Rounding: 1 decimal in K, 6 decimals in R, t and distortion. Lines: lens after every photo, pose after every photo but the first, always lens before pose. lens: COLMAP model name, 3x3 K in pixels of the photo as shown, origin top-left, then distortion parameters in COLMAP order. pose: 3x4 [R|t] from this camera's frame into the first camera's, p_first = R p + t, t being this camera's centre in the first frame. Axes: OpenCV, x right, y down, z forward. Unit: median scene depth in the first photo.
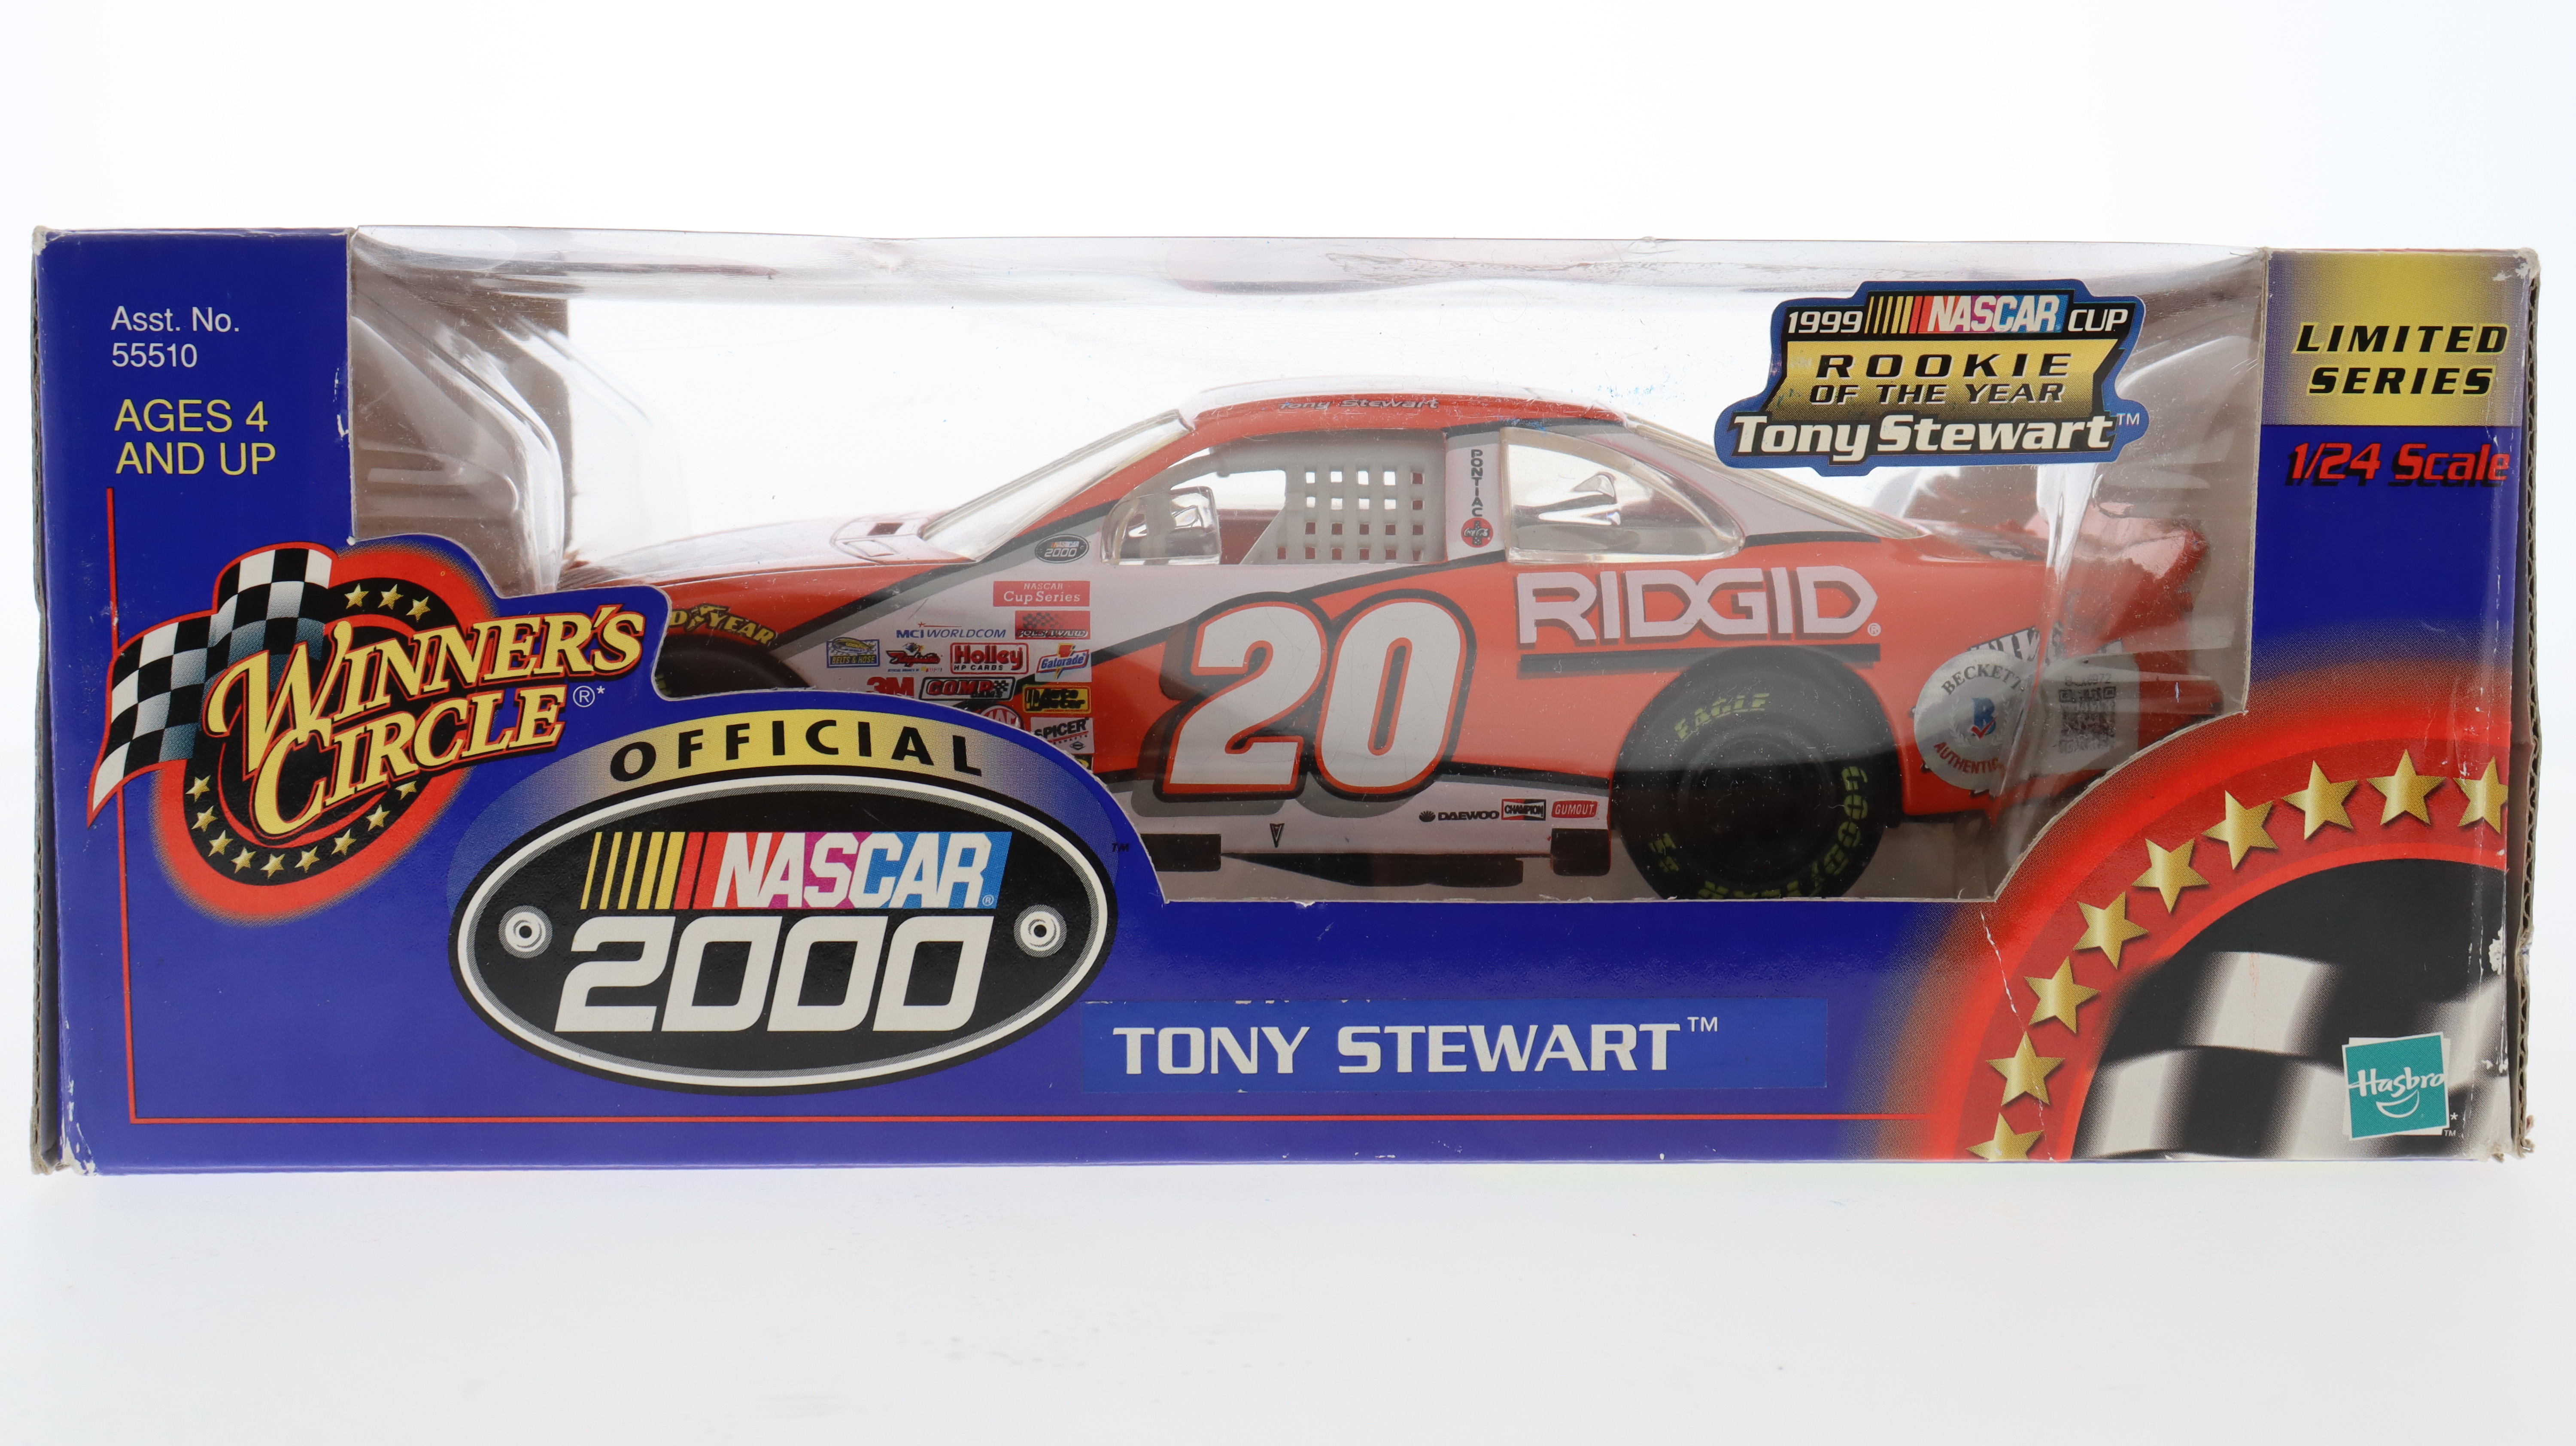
lens RADIAL K [[4328.9, 0, 1296.6], [0, 4328.9, 732.4], [0, 0, 1]] dist [0.015925, 0.000000]
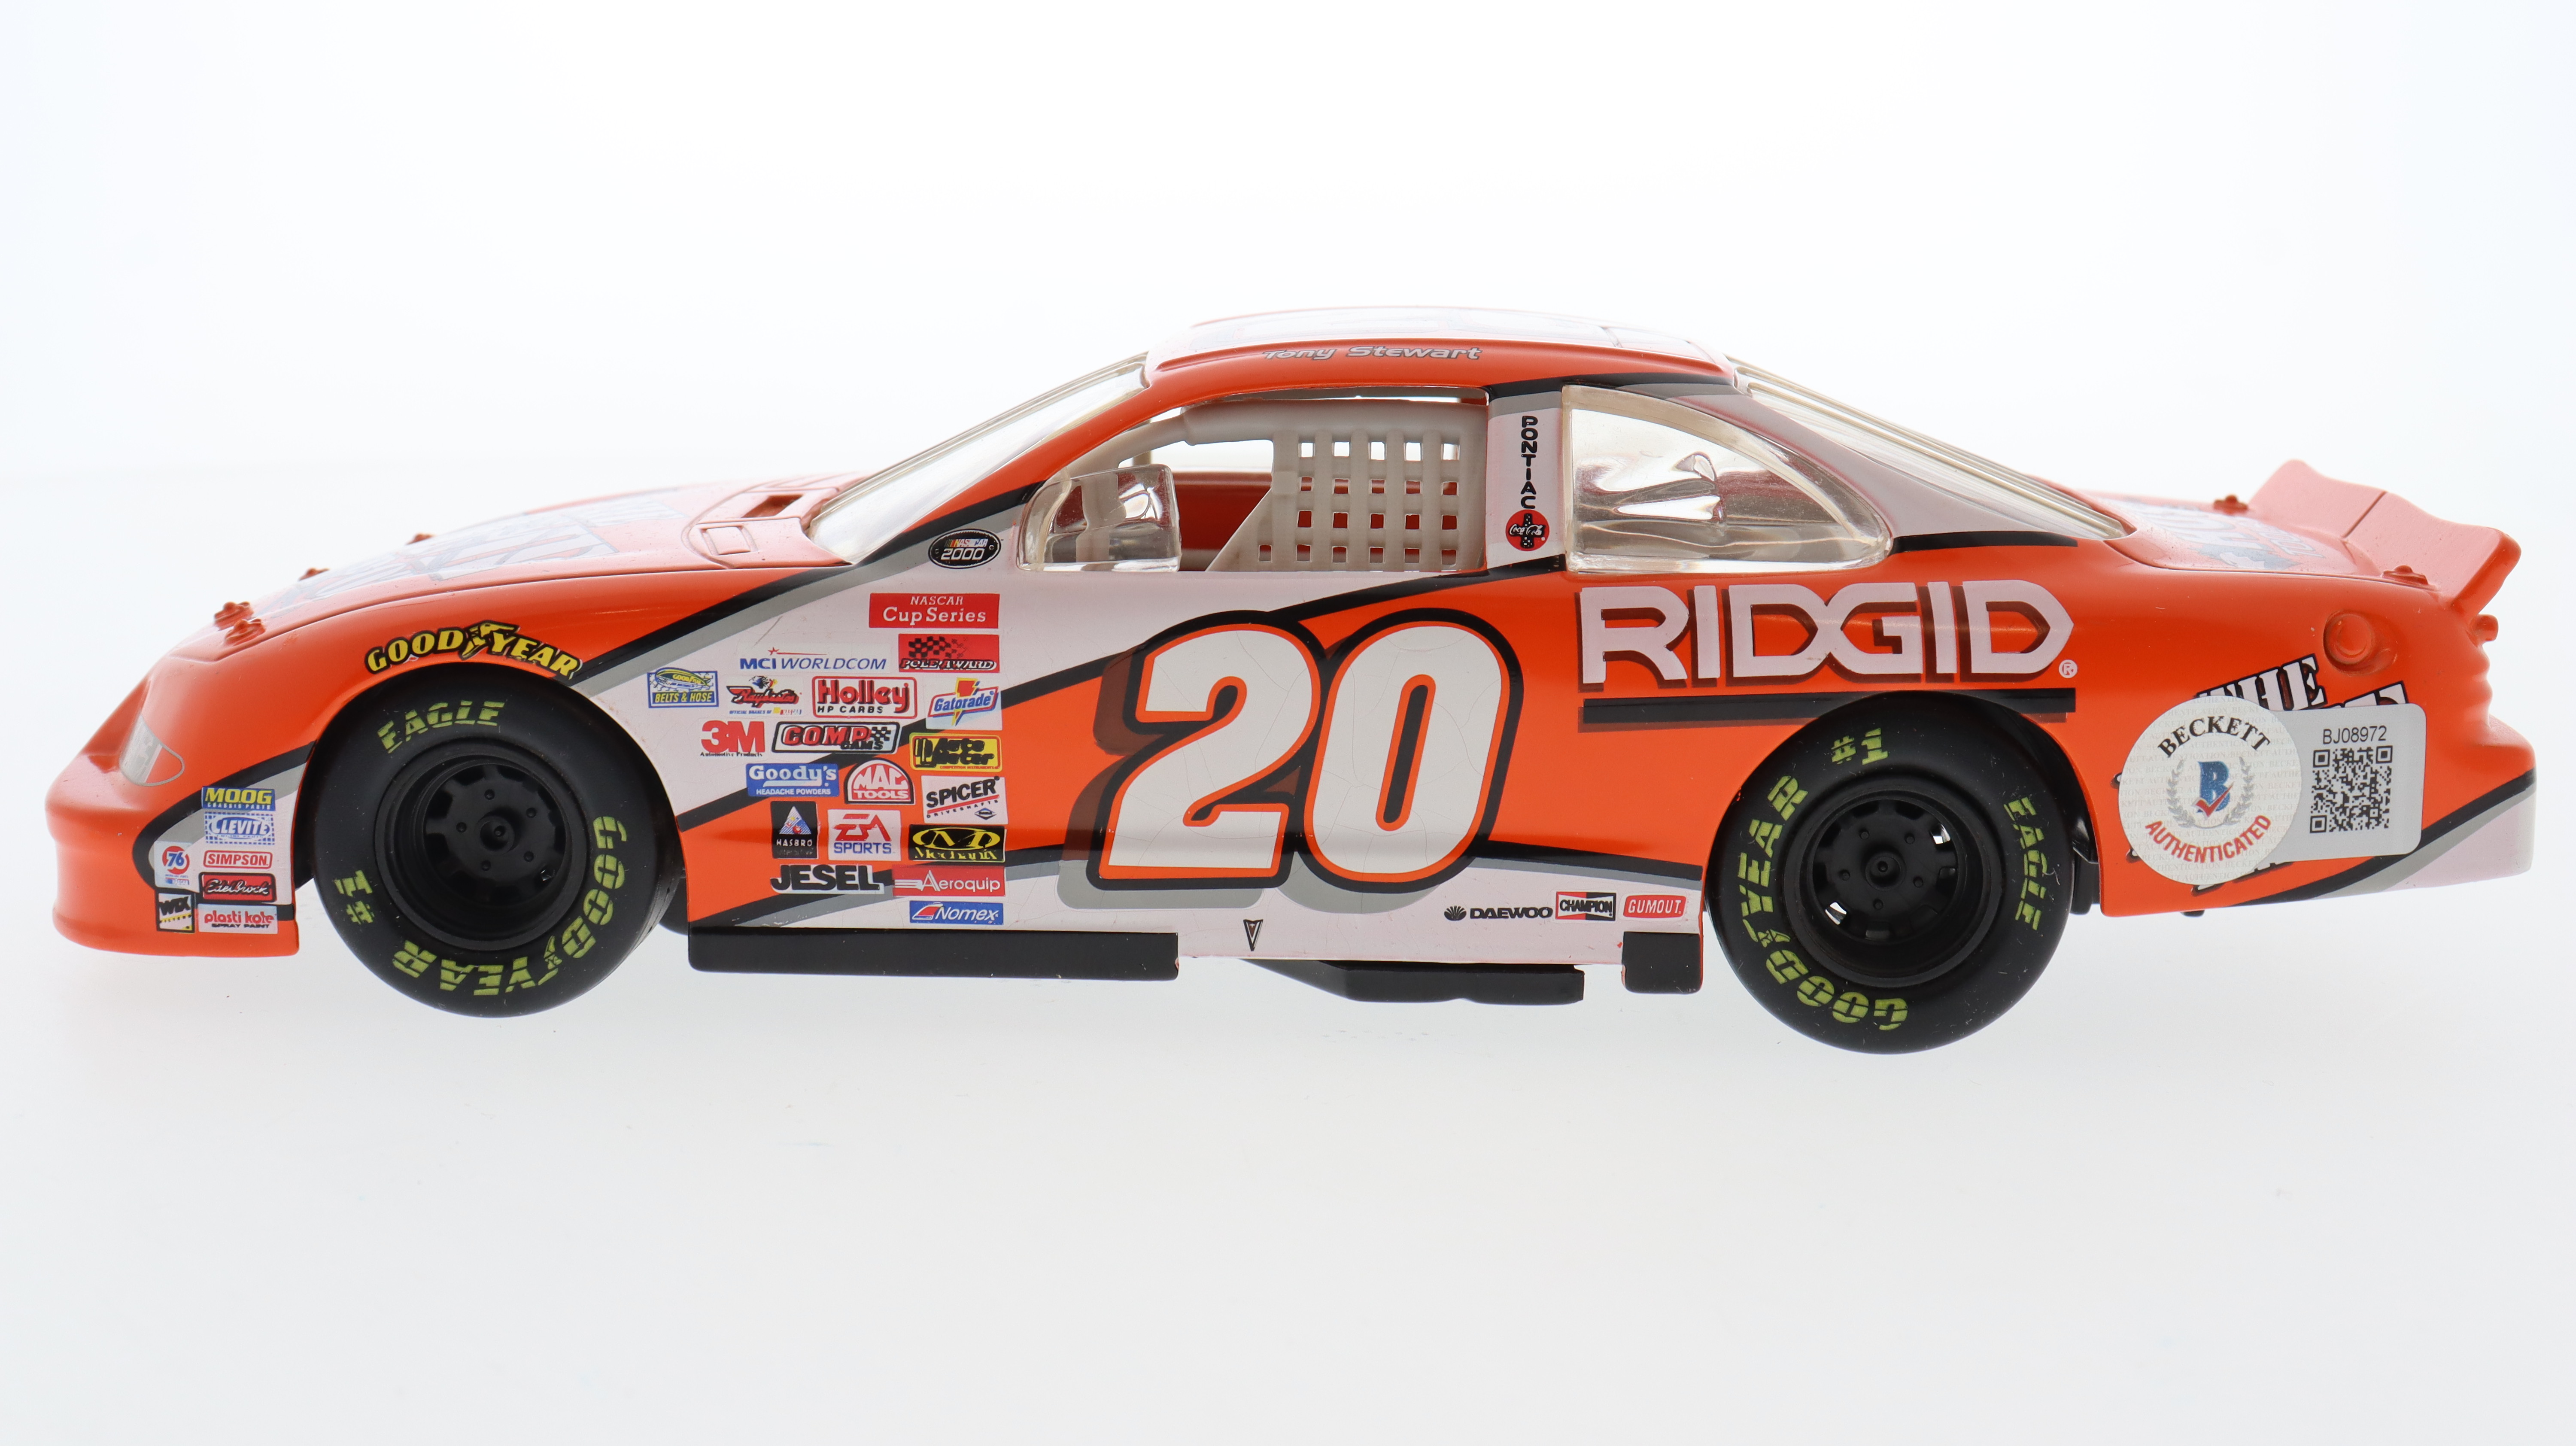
lens RADIAL K [[3414.2, 0, 1278.8], [0, 3414.2, 711.9], [0, 0, 1]] dist [-0.055857, 0.000000]
pose [[0.998327, 0.011001, -0.056771, 0.032963], [-0.007975, 0.998550, 0.053240, -0.046037], [0.057274, -0.052698, 0.996967, 0.418775]]
